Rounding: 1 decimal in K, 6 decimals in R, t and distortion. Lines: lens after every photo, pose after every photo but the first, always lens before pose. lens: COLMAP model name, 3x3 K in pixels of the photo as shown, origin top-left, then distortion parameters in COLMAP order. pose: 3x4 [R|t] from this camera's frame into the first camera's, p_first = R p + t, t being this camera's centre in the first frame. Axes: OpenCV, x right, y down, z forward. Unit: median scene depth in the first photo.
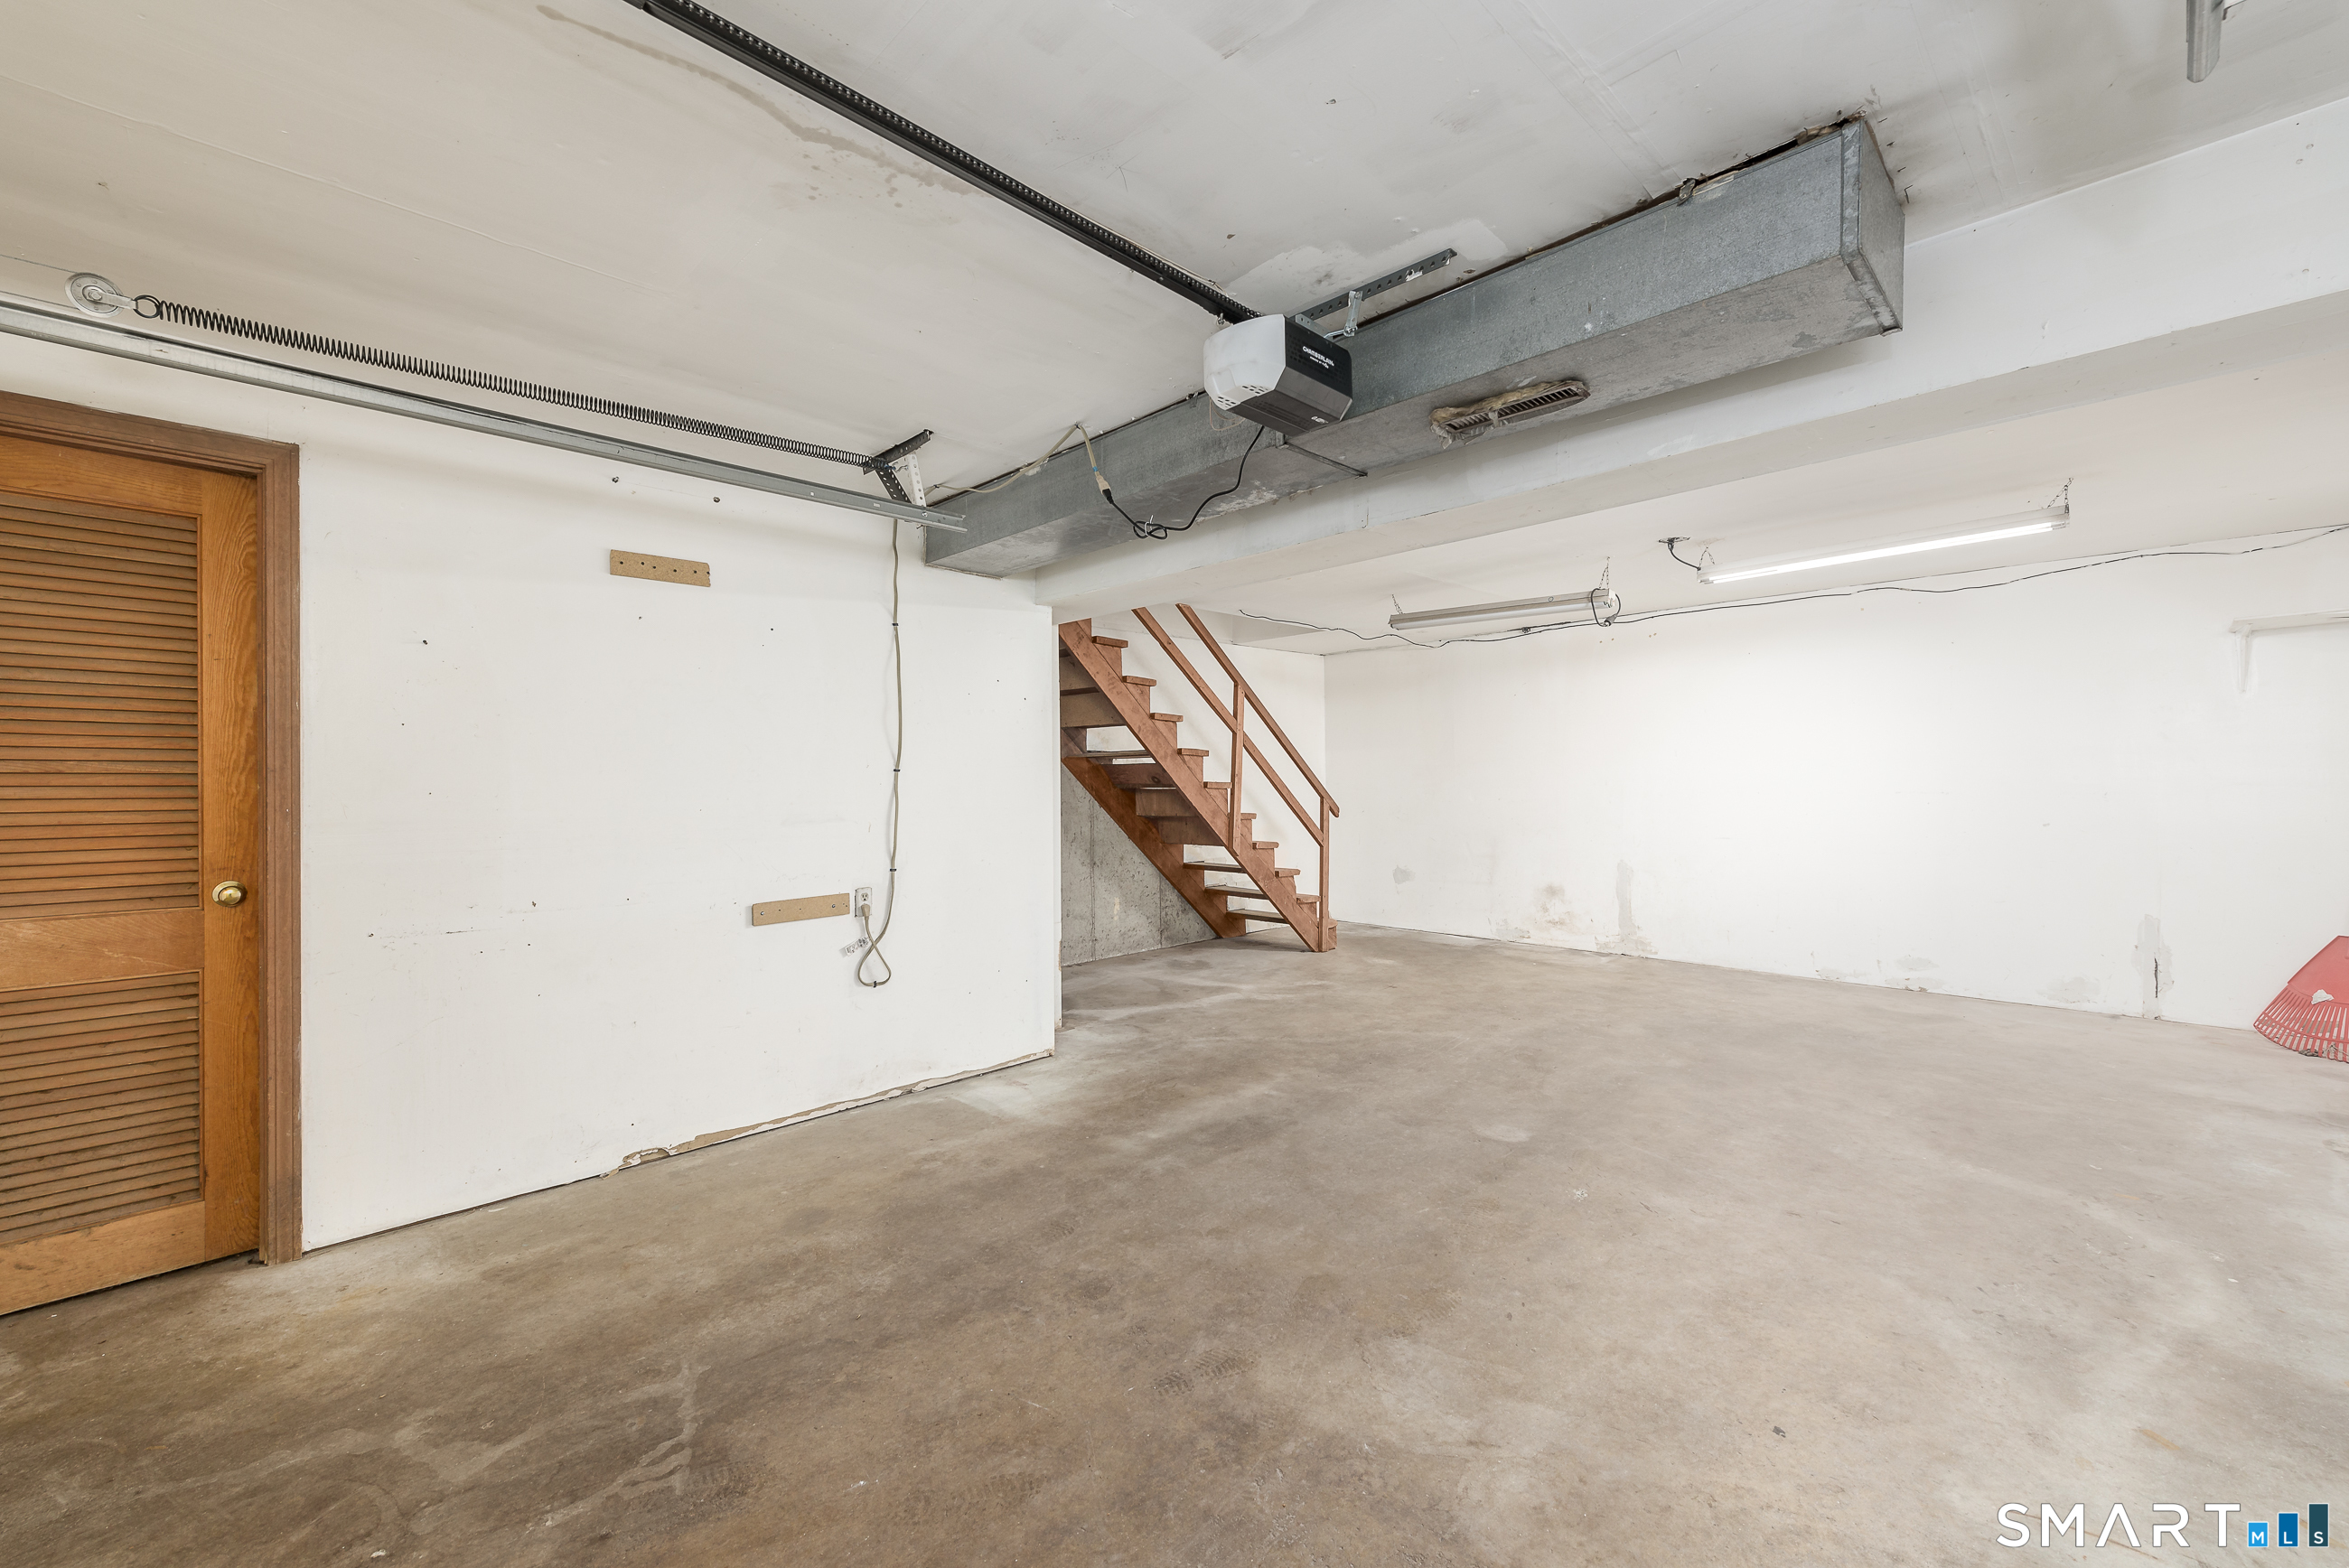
lens RADIAL K [[965.2, 0, 1172.6], [0, 965.2, 782.0], [0, 0, 1]] dist [0.011643, -0.001638]
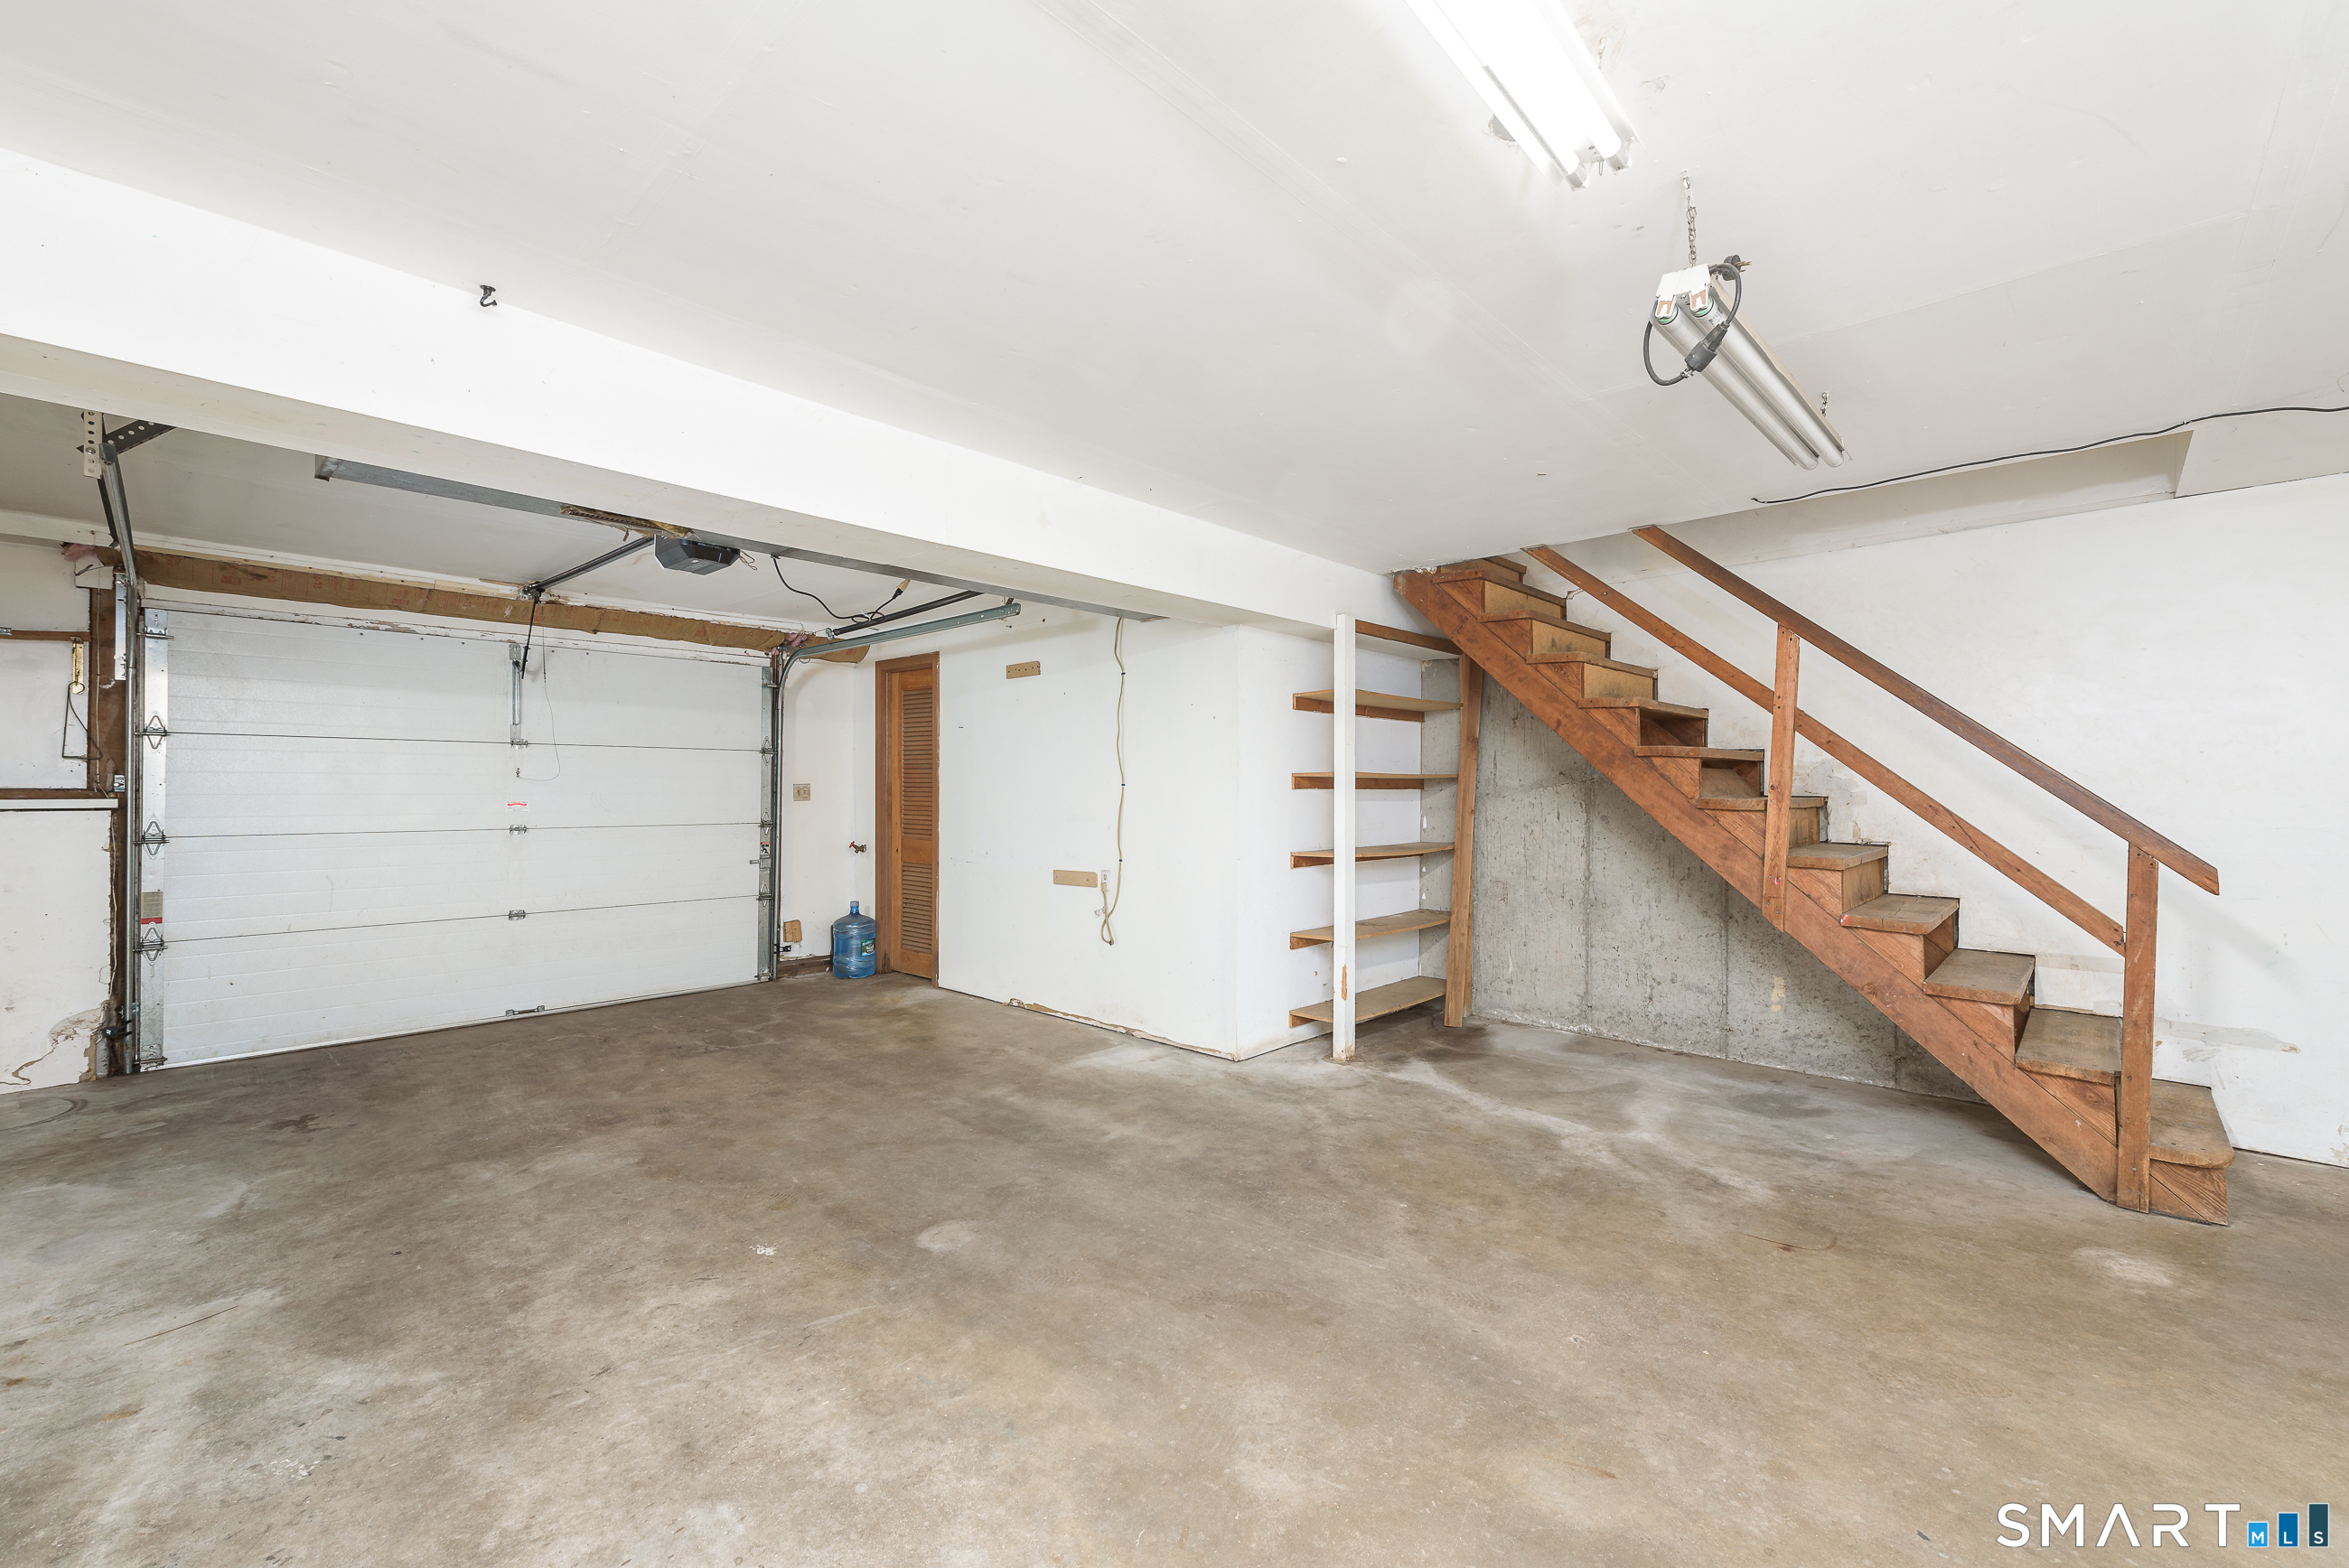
lens RADIAL K [[965.2, 0, 1173.1], [0, 965.2, 785.2], [0, 0, 1]] dist [0.011643, -0.001638]
pose [[0.026312, 0.004773, -0.999642, 1.144162], [-0.001302, 0.999988, 0.004740, -0.019770], [0.999653, 0.001177, 0.026317, 1.154152]]
